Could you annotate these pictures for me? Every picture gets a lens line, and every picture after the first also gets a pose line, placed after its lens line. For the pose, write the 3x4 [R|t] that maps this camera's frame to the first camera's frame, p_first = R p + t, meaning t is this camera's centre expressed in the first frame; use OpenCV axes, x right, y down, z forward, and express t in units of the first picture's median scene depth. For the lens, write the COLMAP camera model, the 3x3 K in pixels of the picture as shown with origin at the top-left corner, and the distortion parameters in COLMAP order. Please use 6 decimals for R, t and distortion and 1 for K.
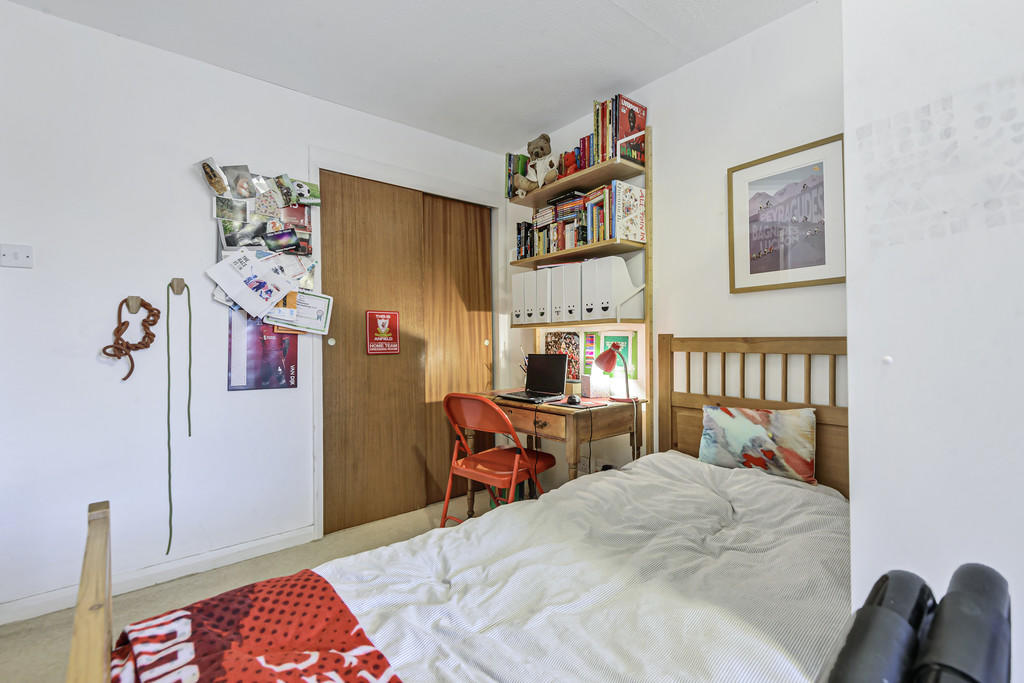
lens RADIAL K [[458.6, 0, 512.0], [0, 458.6, 341.5], [0, 0, 1]] dist [0.032990, -0.024072]
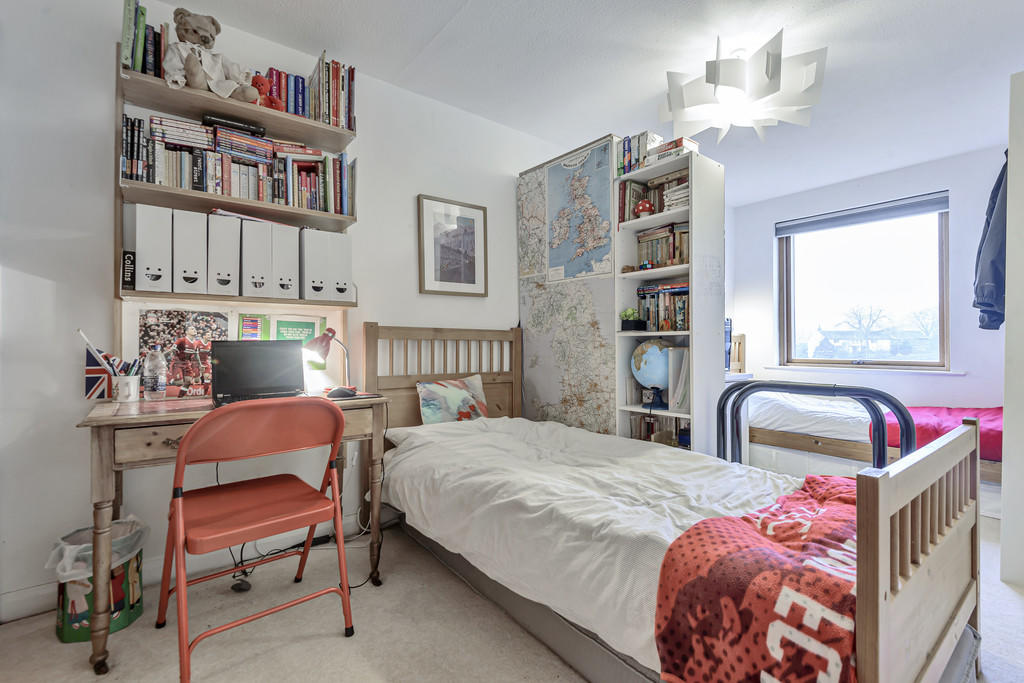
lens RADIAL K [[458.6, 0, 512.0], [0, 458.6, 341.5], [0, 0, 1]] dist [0.032990, -0.024072]
pose [[0.037468, 0.020354, 0.999091, -0.692370], [0.002237, 0.999788, -0.020453, 0.049307], [-0.999295, 0.003002, 0.037415, 0.632519]]
